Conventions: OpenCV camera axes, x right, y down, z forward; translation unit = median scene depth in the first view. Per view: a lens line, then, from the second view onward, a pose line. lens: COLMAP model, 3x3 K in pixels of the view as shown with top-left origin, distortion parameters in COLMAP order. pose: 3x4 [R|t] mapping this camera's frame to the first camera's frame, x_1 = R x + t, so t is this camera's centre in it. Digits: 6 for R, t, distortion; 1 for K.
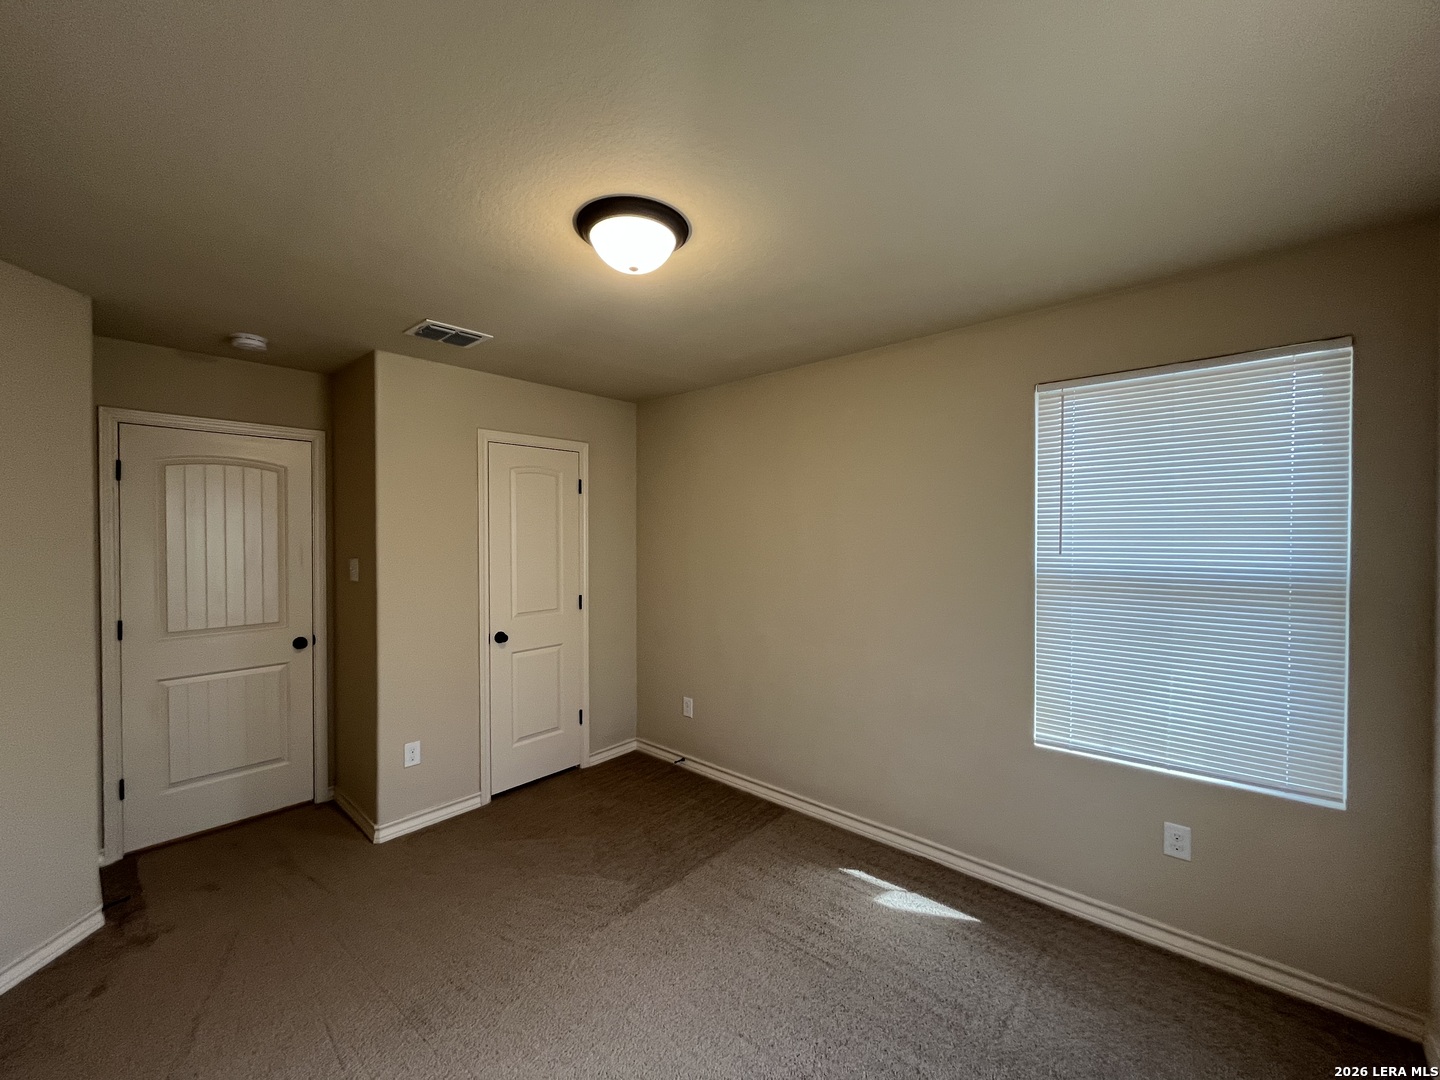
lens RADIAL K [[578.7, 0, 718.9], [0, 578.7, 538.2], [0, 0, 1]] dist [-0.000685, -0.000410]
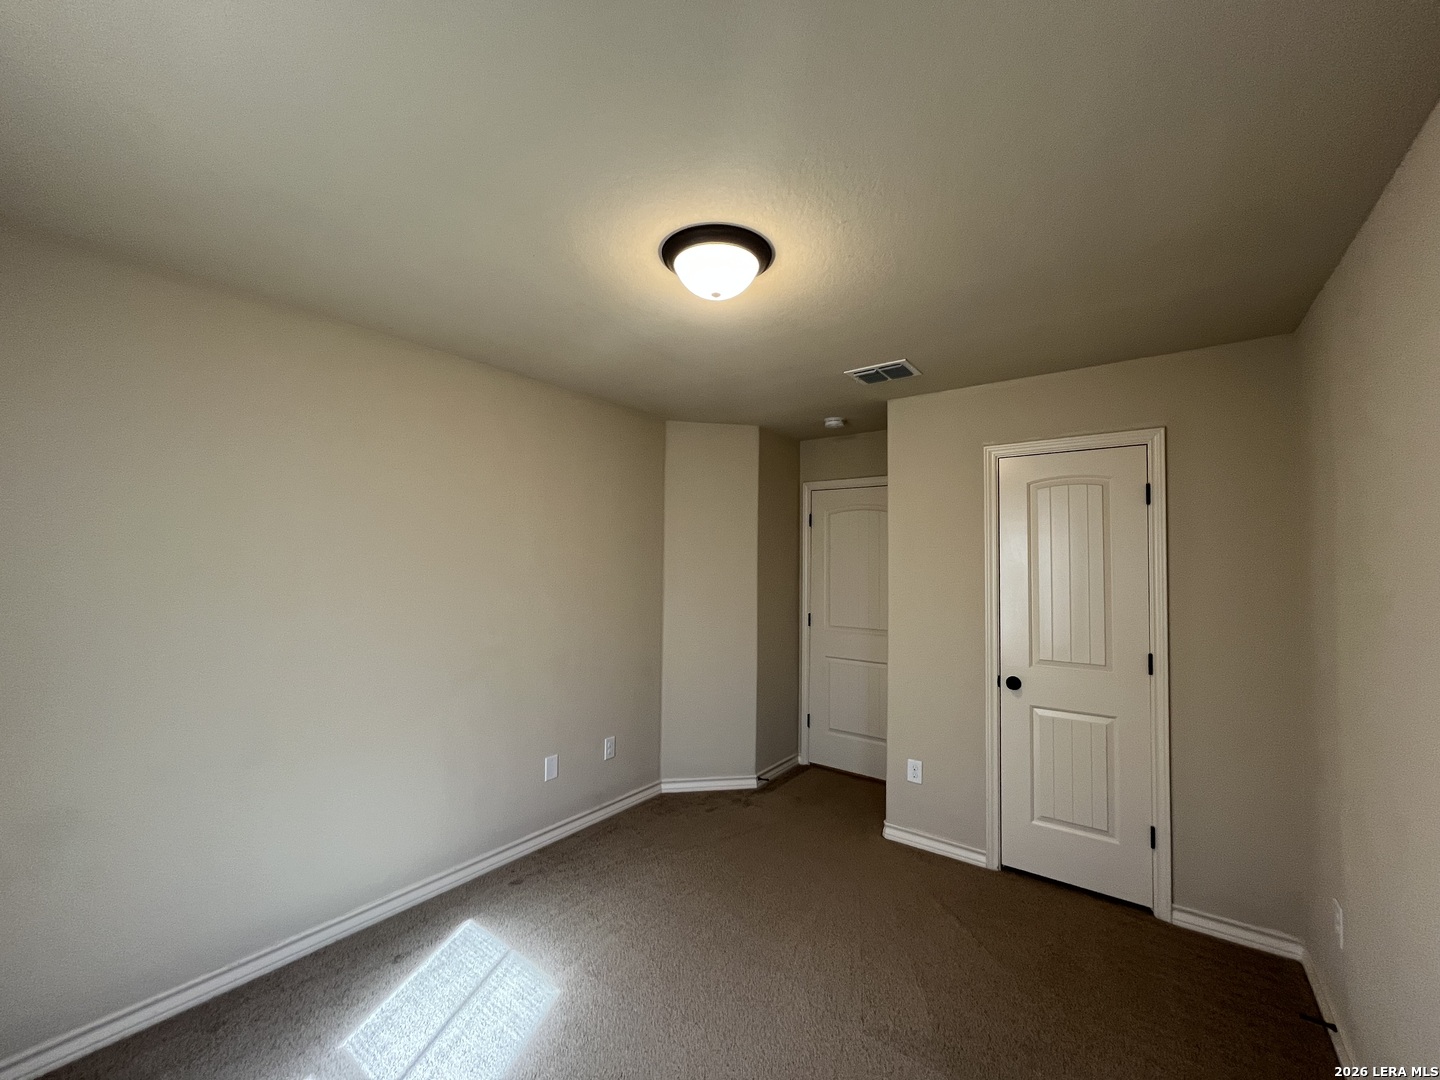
lens RADIAL K [[578.7, 0, 718.9], [0, 578.7, 538.2], [0, 0, 1]] dist [-0.000685, -0.000410]
pose [[0.090640, -0.035953, -0.995235, 0.452230], [-0.018339, 0.999118, -0.037763, -0.001800], [0.995715, 0.021674, 0.089901, 0.497921]]
